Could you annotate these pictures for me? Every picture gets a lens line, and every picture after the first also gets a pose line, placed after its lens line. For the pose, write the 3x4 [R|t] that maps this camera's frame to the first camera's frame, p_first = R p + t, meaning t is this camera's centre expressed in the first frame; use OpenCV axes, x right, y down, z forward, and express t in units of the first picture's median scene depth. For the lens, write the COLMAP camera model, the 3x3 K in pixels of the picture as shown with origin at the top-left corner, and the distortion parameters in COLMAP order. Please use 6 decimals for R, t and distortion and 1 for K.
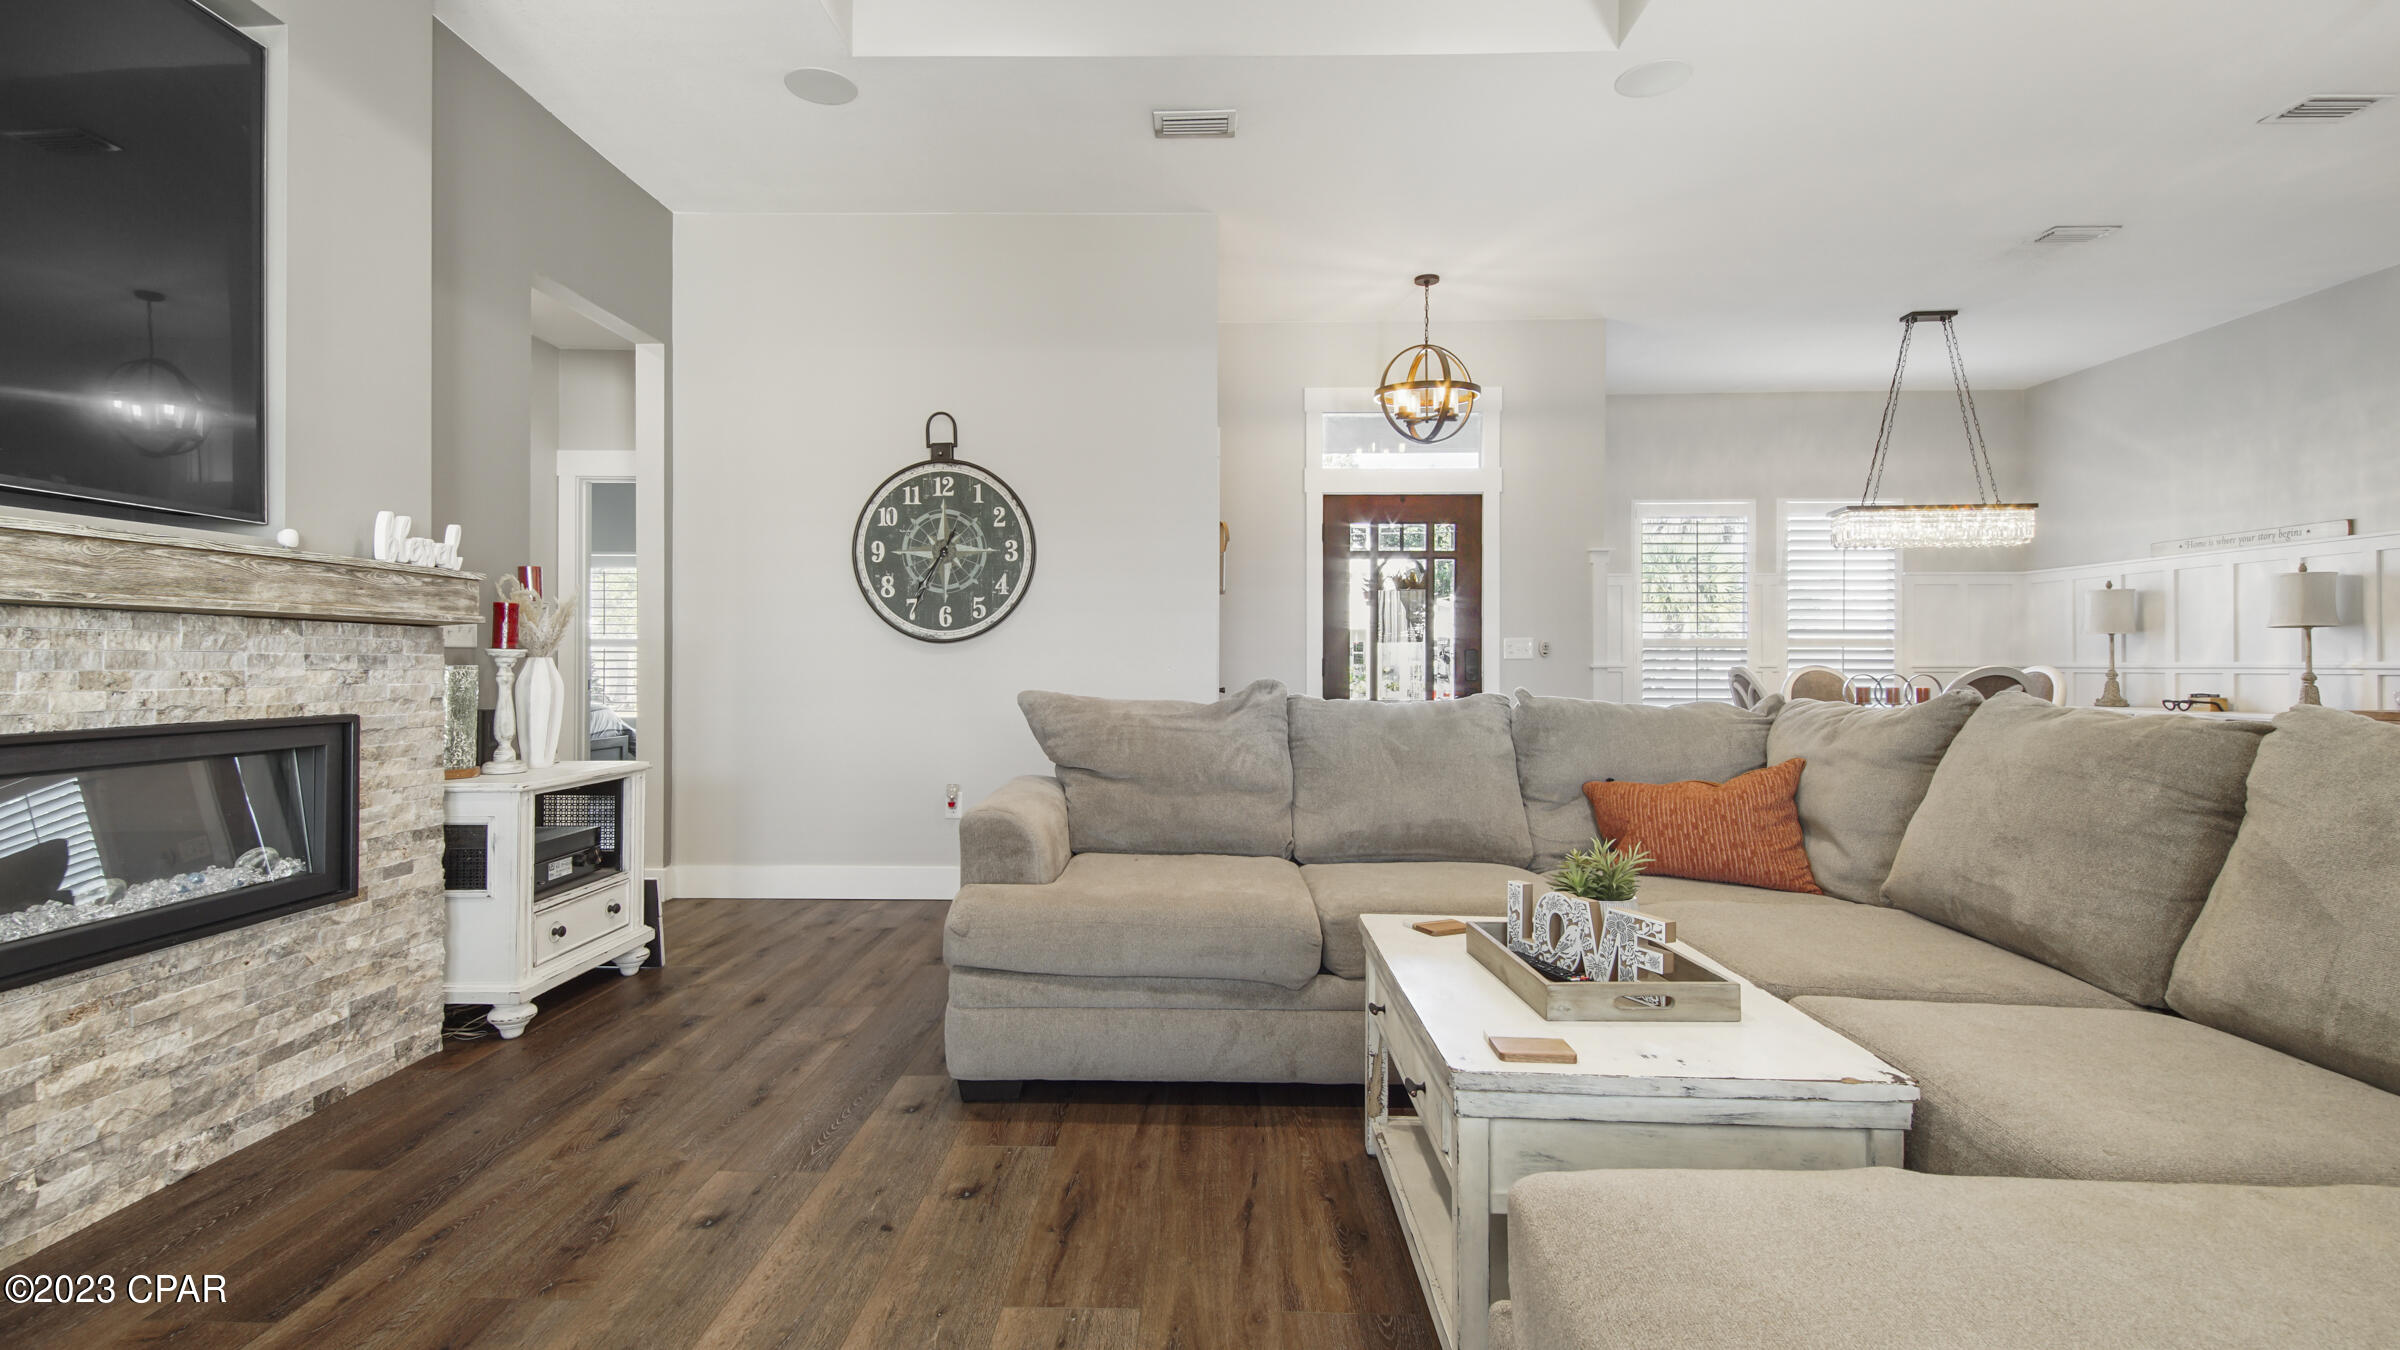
lens RADIAL K [[1069.9, 0, 1192.6], [0, 1069.9, 654.1], [0, 0, 1]] dist [0.001932, 0.000048]
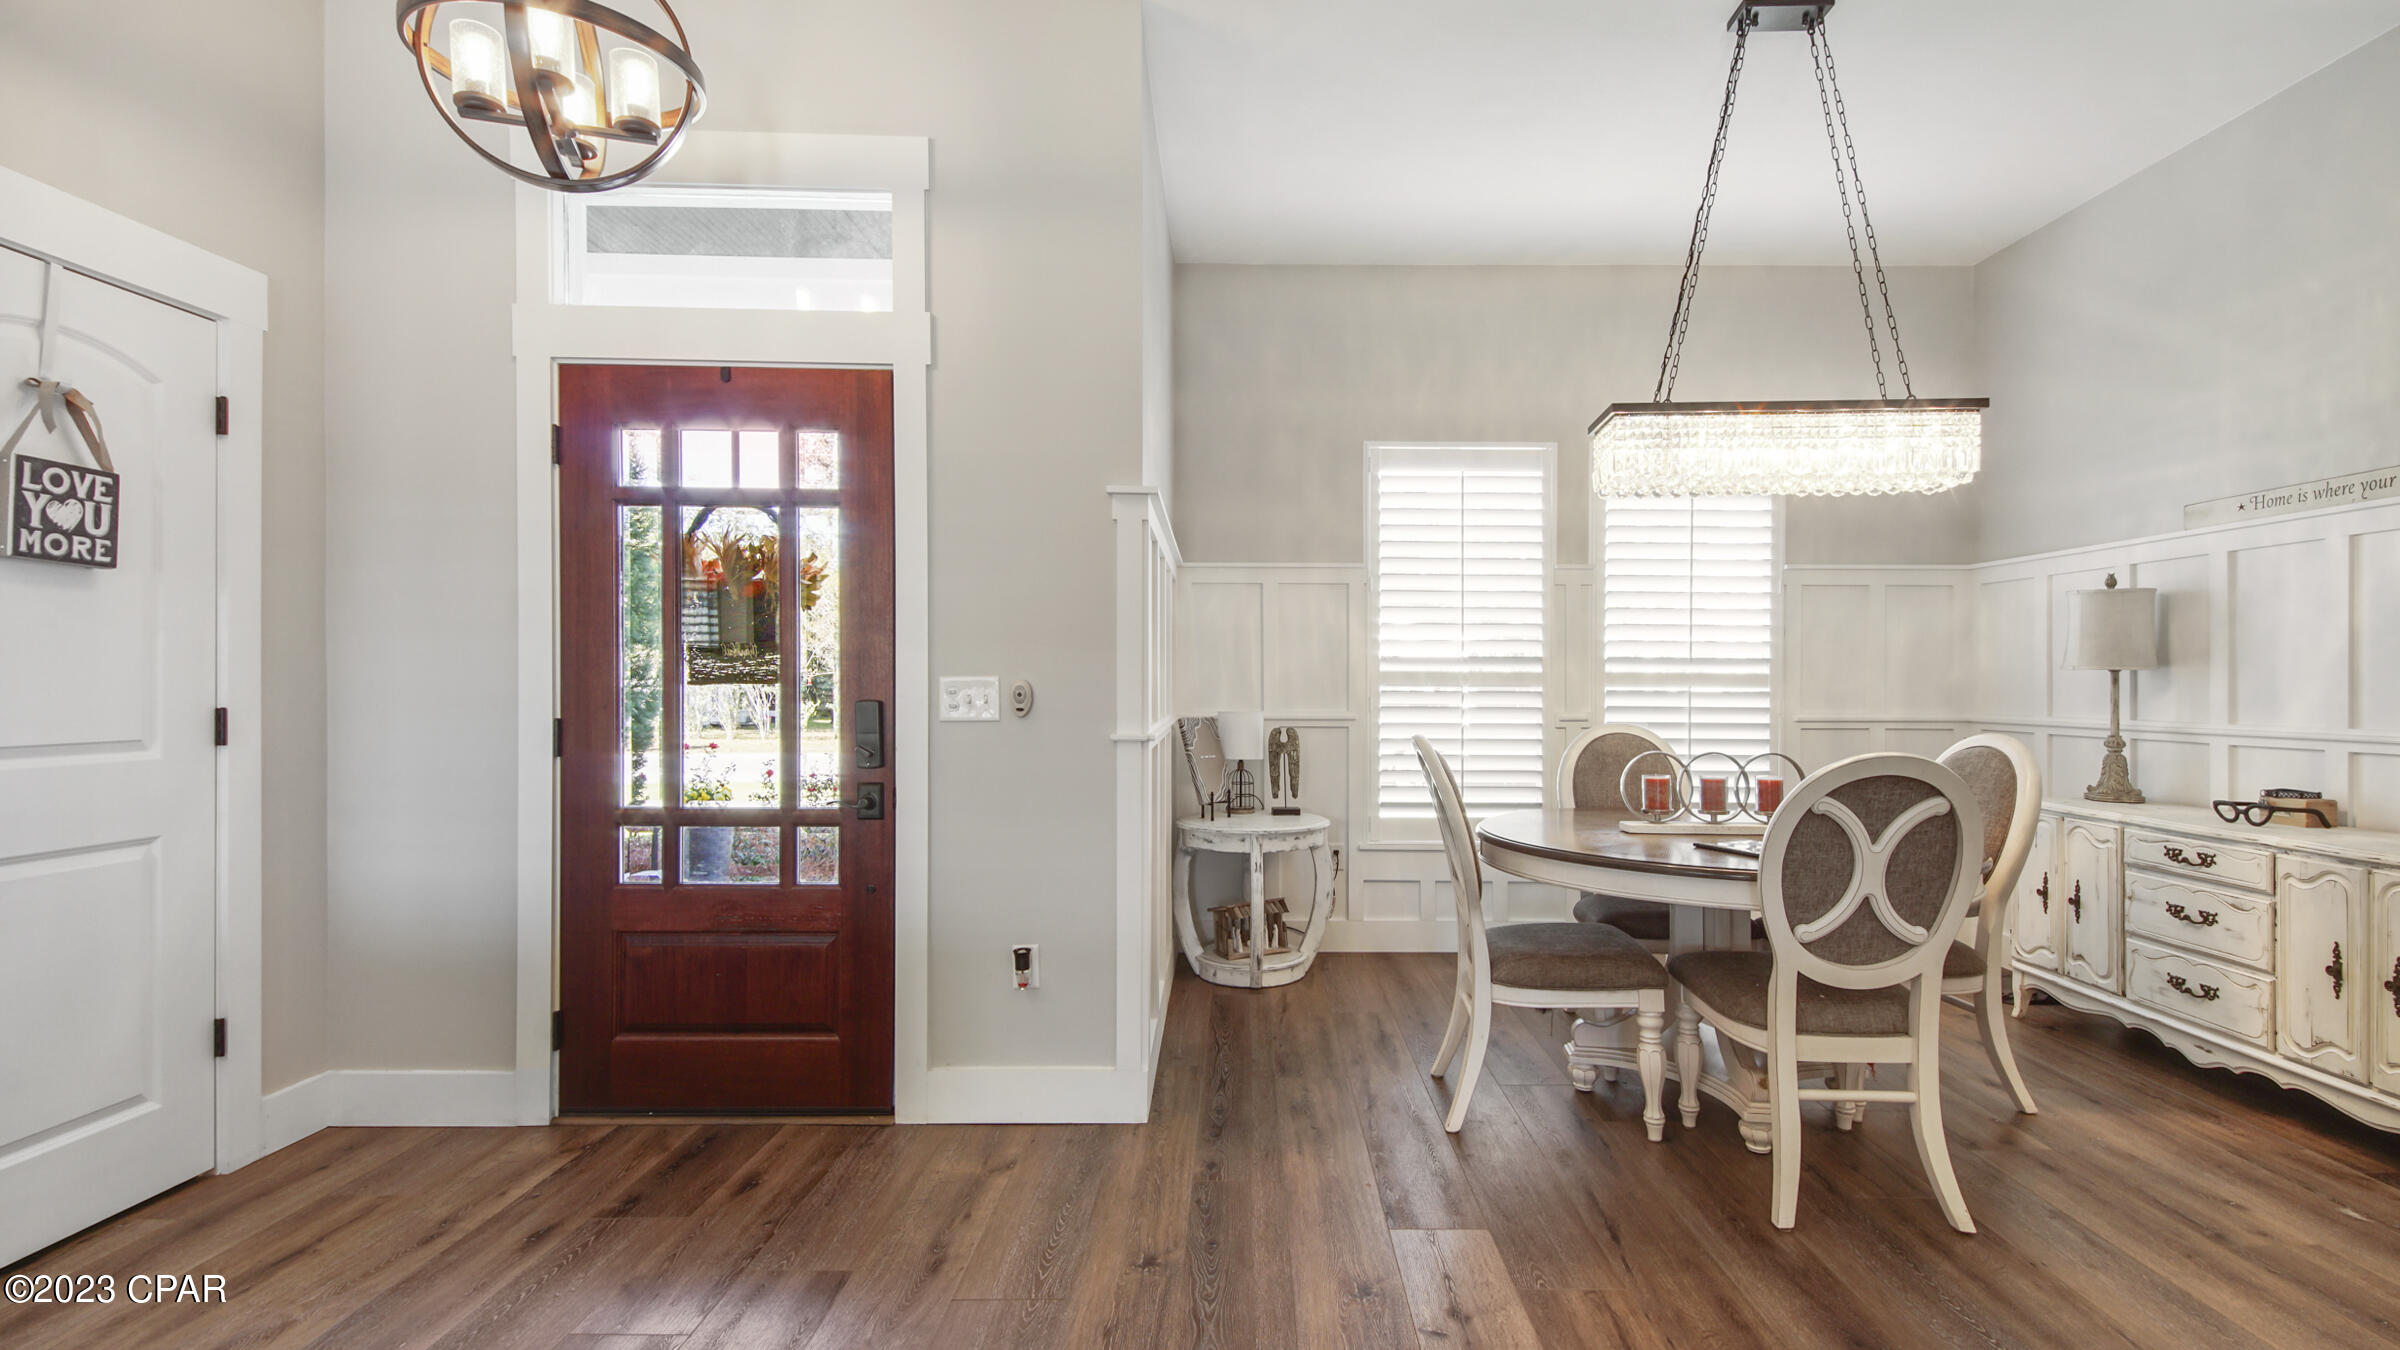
lens RADIAL K [[1066.4, 0, 1244.6], [0, 1066.4, 703.9], [0, 0, 1]] dist [-0.025515, -0.000139]
pose [[0.998575, 0.001284, 0.053345, 0.532655], [-0.002722, 0.999635, 0.026890, -0.019993], [-0.053291, -0.026997, 0.998214, 0.676911]]
